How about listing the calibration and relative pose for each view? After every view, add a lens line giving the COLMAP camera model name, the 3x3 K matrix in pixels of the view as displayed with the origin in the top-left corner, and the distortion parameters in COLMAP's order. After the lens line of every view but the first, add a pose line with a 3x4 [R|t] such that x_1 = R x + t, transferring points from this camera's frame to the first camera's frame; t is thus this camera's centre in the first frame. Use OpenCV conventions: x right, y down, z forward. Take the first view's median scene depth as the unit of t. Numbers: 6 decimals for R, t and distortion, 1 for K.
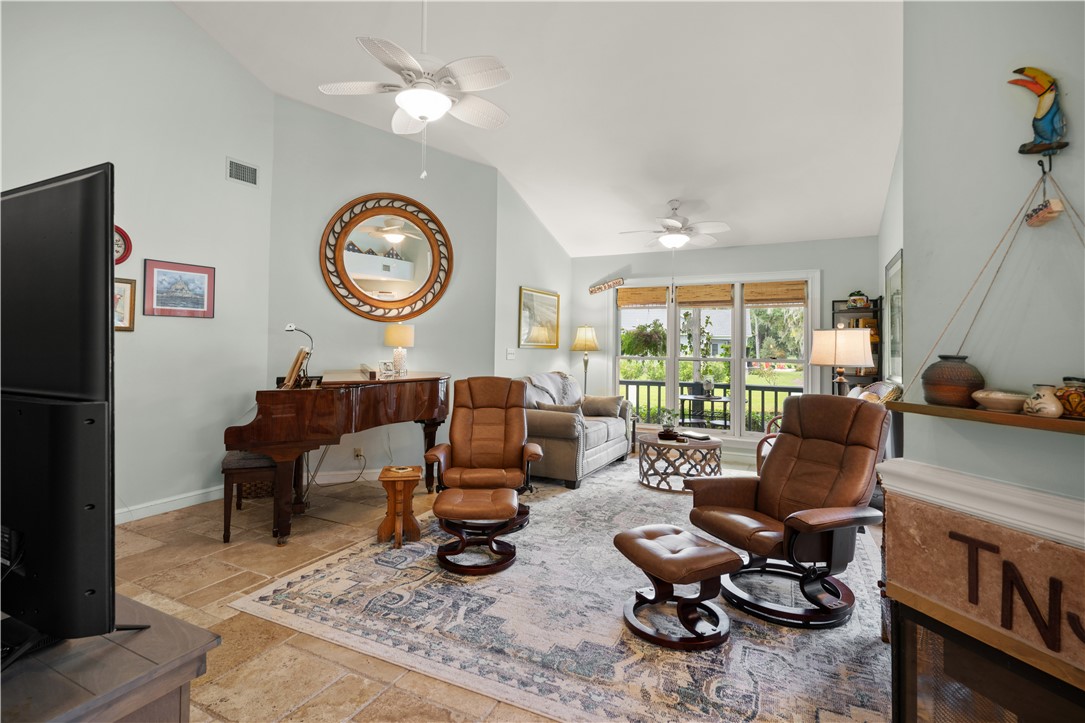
lens RADIAL K [[532.3, 0, 529.7], [0, 532.3, 349.1], [0, 0, 1]] dist [0.011399, -0.000140]
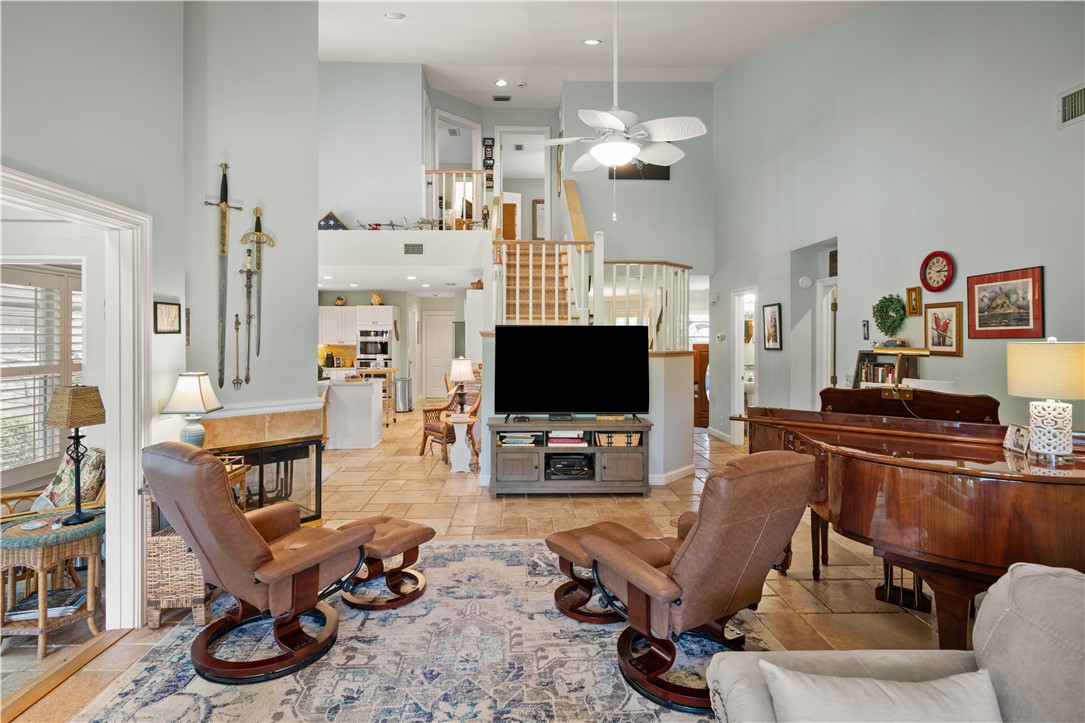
lens RADIAL K [[563.9, 0, 541.0], [0, 563.9, 337.6], [0, 0, 1]] dist [0.000776, 0.000015]
pose [[-0.864111, -0.010625, -0.503189, 0.376241], [-0.012155, 0.999926, -0.000240, -0.053357], [0.503155, 0.005909, -0.864176, 1.394259]]
